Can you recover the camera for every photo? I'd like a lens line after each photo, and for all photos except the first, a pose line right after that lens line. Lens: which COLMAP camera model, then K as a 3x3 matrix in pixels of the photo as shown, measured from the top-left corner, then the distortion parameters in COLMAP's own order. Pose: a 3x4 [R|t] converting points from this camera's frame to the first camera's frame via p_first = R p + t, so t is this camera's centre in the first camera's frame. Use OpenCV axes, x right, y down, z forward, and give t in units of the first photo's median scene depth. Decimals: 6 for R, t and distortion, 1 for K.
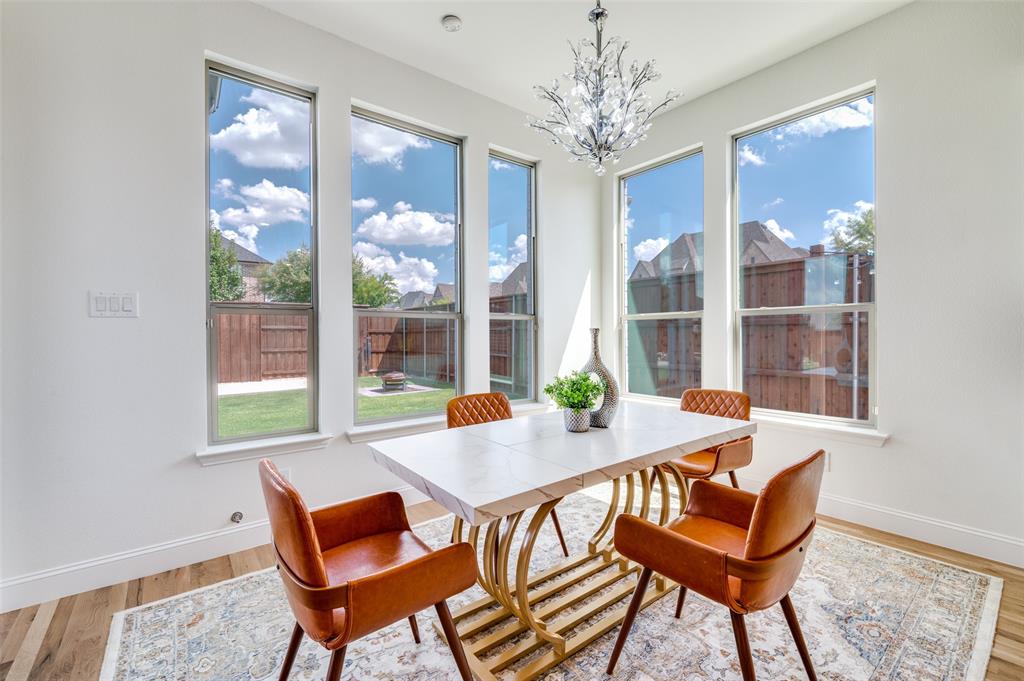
lens RADIAL K [[432.1, 0, 510.9], [0, 432.1, 339.5], [0, 0, 1]] dist [0.000037, 0.000277]
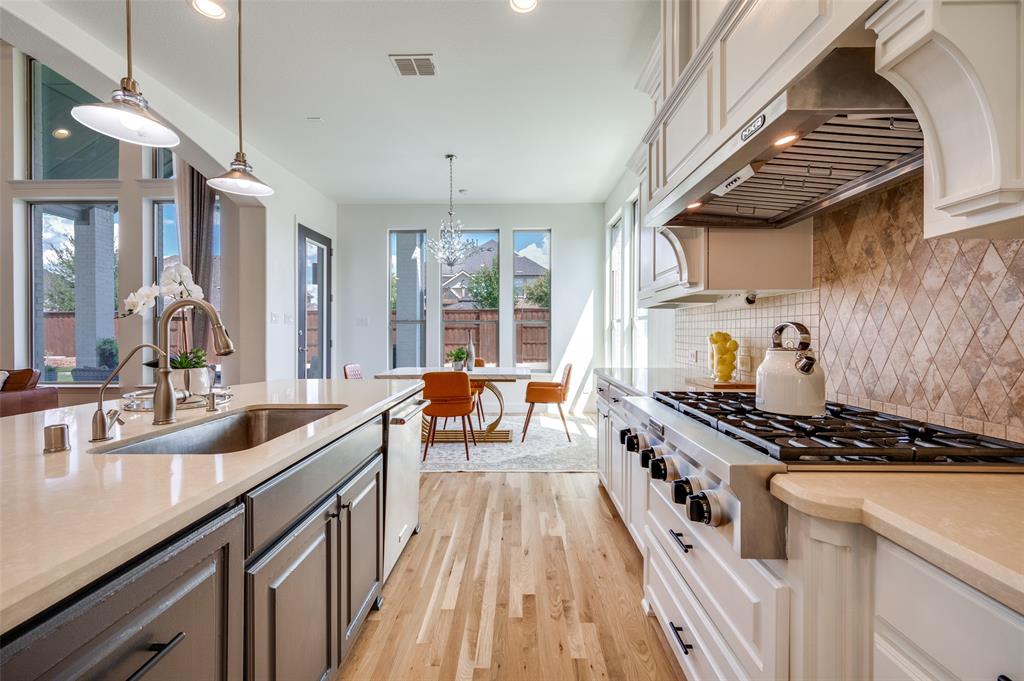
lens RADIAL K [[432.1, 0, 510.9], [0, 432.1, 339.5], [0, 0, 1]] dist [0.000037, 0.000277]
pose [[0.777906, 0.015897, -0.628179, 1.703091], [-0.009327, 0.999862, 0.013753, -0.007356], [0.628311, -0.004840, 0.777947, -0.653807]]
